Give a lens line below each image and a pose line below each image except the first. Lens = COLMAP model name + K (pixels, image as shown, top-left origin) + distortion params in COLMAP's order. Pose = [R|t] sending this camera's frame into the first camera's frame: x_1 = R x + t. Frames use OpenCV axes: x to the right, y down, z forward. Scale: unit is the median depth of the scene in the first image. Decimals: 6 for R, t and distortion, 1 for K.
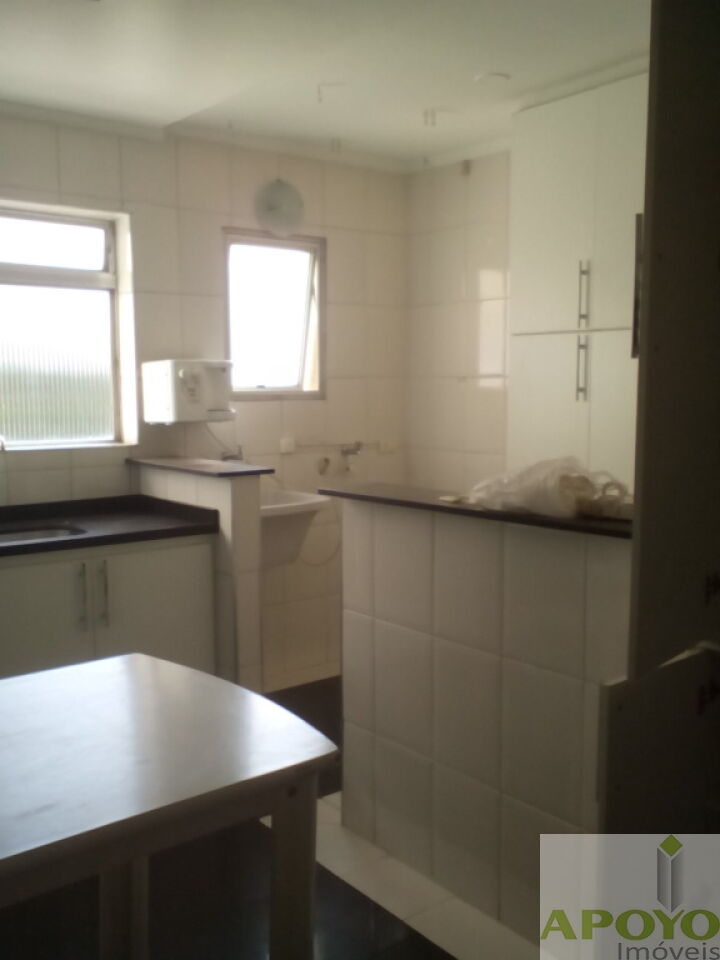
lens RADIAL K [[932.9, 0, 354.8], [0, 932.9, 491.7], [0, 0, 1]] dist [0.005233, 0.000127]
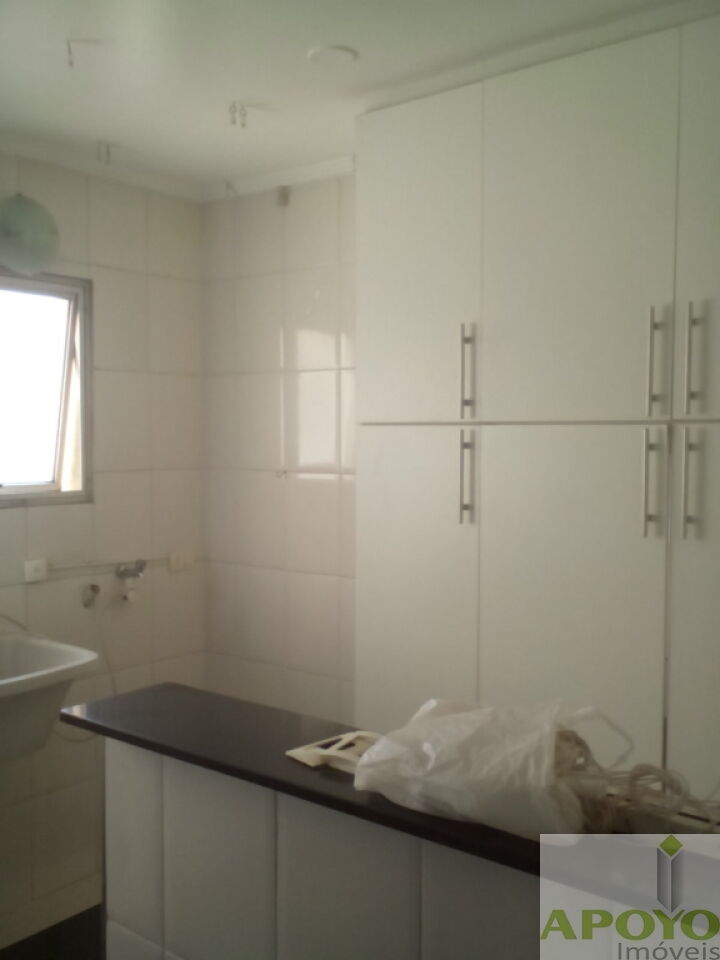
lens RADIAL K [[937.0, 0, 346.2], [0, 937.0, 491.3], [0, 0, 1]] dist [0.013516, 0.011966]
pose [[0.976907, -0.007893, 0.213519, 0.005406], [0.020309, 0.998223, -0.056019, -0.066954], [-0.212698, 0.059061, 0.975331, 0.271166]]
